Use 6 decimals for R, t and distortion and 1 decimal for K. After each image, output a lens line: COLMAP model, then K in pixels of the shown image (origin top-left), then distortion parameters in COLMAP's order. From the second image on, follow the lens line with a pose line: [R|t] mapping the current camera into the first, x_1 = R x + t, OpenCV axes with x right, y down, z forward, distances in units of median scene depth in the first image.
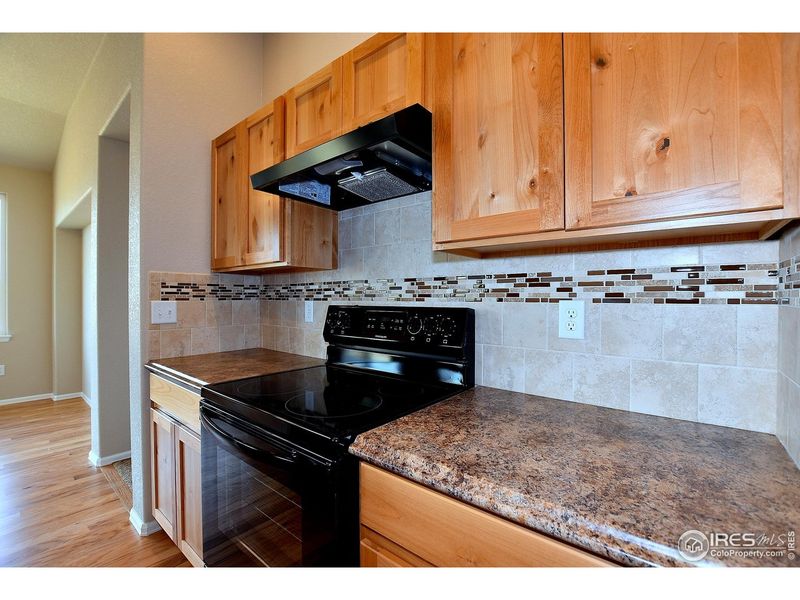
lens RADIAL K [[354.2, 0, 400.0], [0, 354.2, 300.0], [0, 0, 1]] dist [-0.038164, 0.007579]
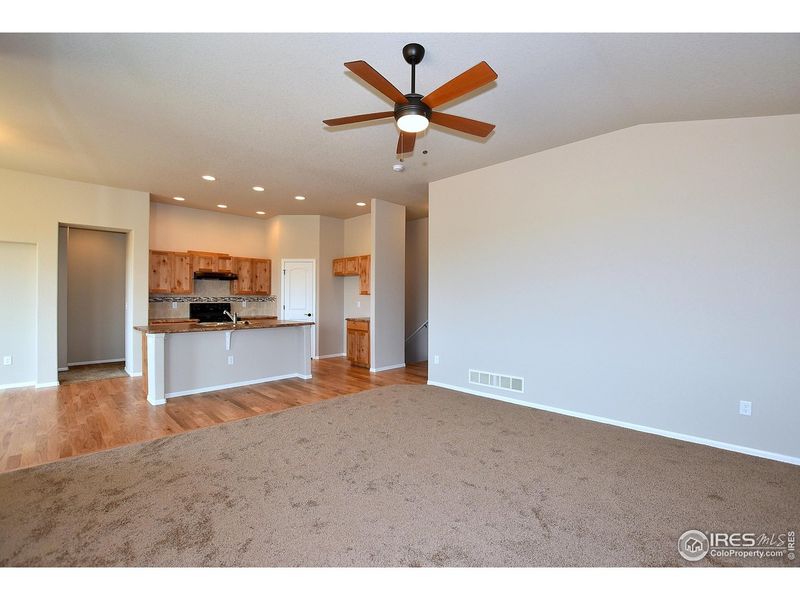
lens RADIAL K [[357.8, 0, 400.0], [0, 357.8, 300.0], [0, 0, 1]] dist [-0.028455, 0.000799]
pose [[0.097509, -0.003081, 0.995230, -4.892119], [0.003493, 0.999990, 0.002754, -0.029447], [-0.995228, 0.003208, 0.097519, -2.171244]]
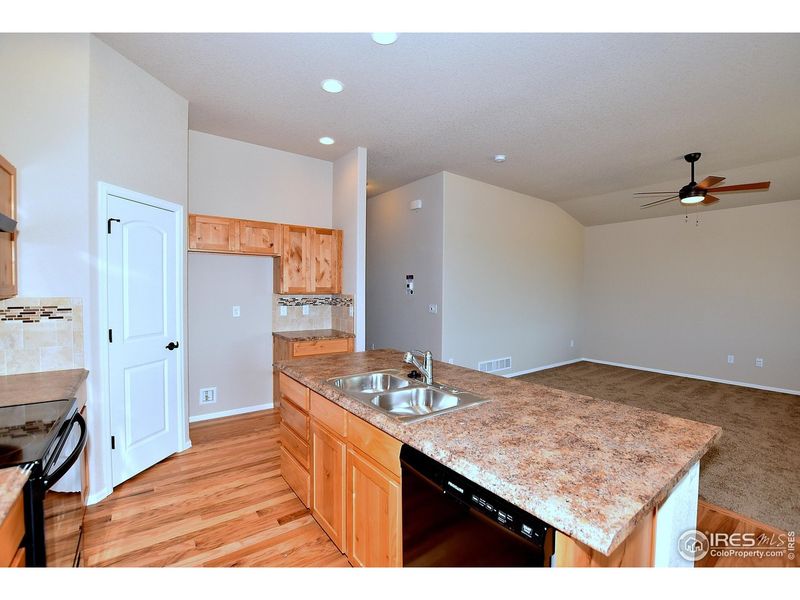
lens RADIAL K [[357.8, 0, 400.0], [0, 357.8, 300.0], [0, 0, 1]] dist [-0.028455, 0.000799]
pose [[-0.969713, -0.019979, 0.243429, -1.454781], [-0.010143, 0.999083, 0.041593, -0.171909], [-0.244037, 0.037864, -0.969027, 1.433809]]
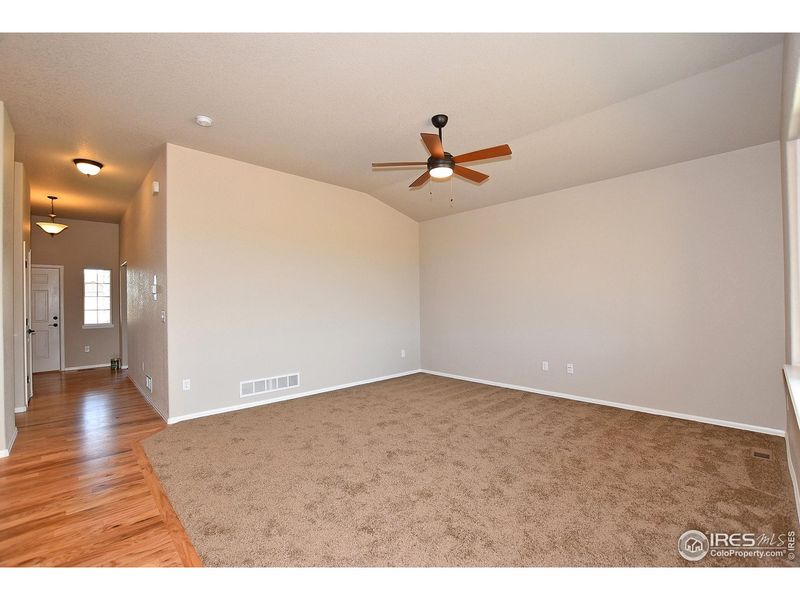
lens RADIAL K [[354.2, 0, 400.0], [0, 354.2, 300.0], [0, 0, 1]] dist [-0.038164, 0.007579]
pose [[-0.991771, 0.009858, 0.127641, -3.141865], [0.010716, 0.999924, 0.006036, -0.063129], [-0.127572, 0.007354, -0.991802, 0.357235]]
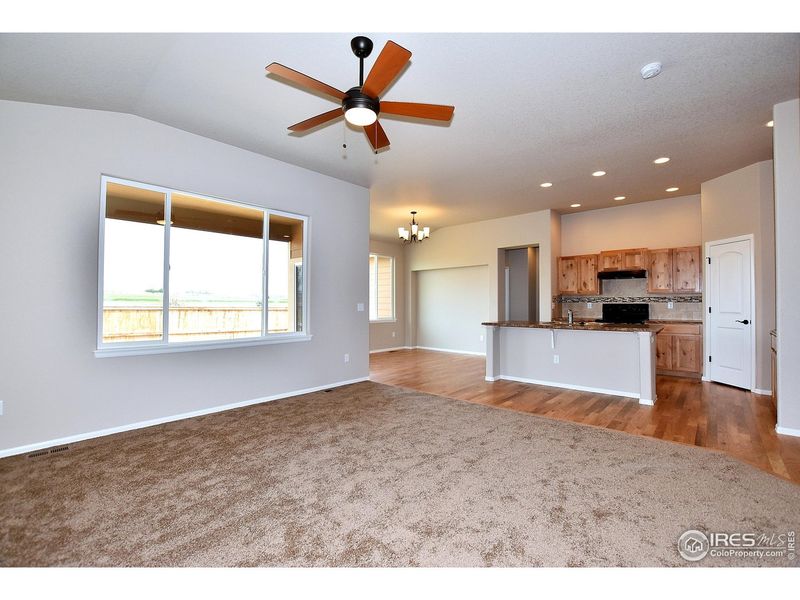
lens RADIAL K [[354.2, 0, 400.0], [0, 354.2, 300.0], [0, 0, 1]] dist [-0.038164, 0.007579]
pose [[0.998828, -0.001911, -0.048353, -2.839375], [0.001163, 0.999879, -0.015491, 0.039294], [0.048377, 0.015417, 0.998710, -3.793020]]
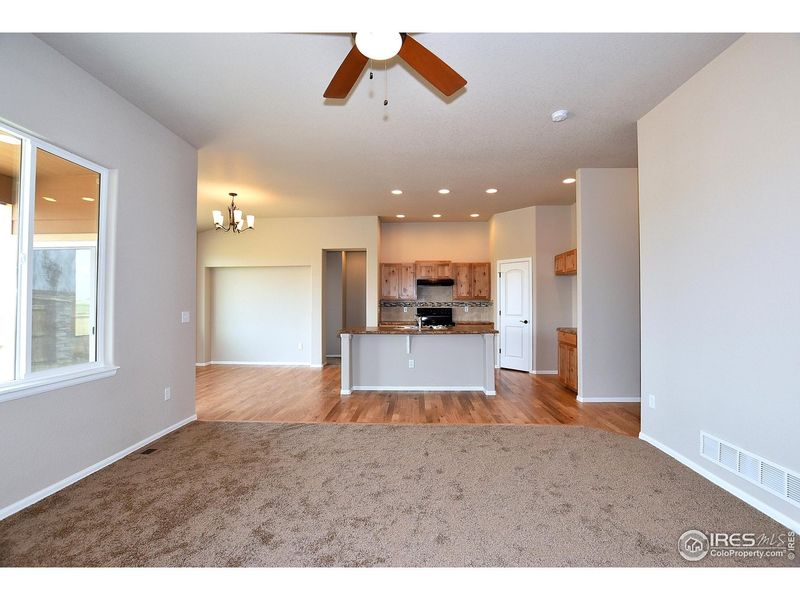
lens RADIAL K [[354.2, 0, 400.0], [0, 354.2, 300.0], [0, 0, 1]] dist [-0.038164, 0.007579]
pose [[0.801871, 0.004445, 0.597480, -3.750087], [0.006437, 0.999850, -0.016077, -0.018383], [-0.597462, 0.016737, 0.801723, -3.027266]]
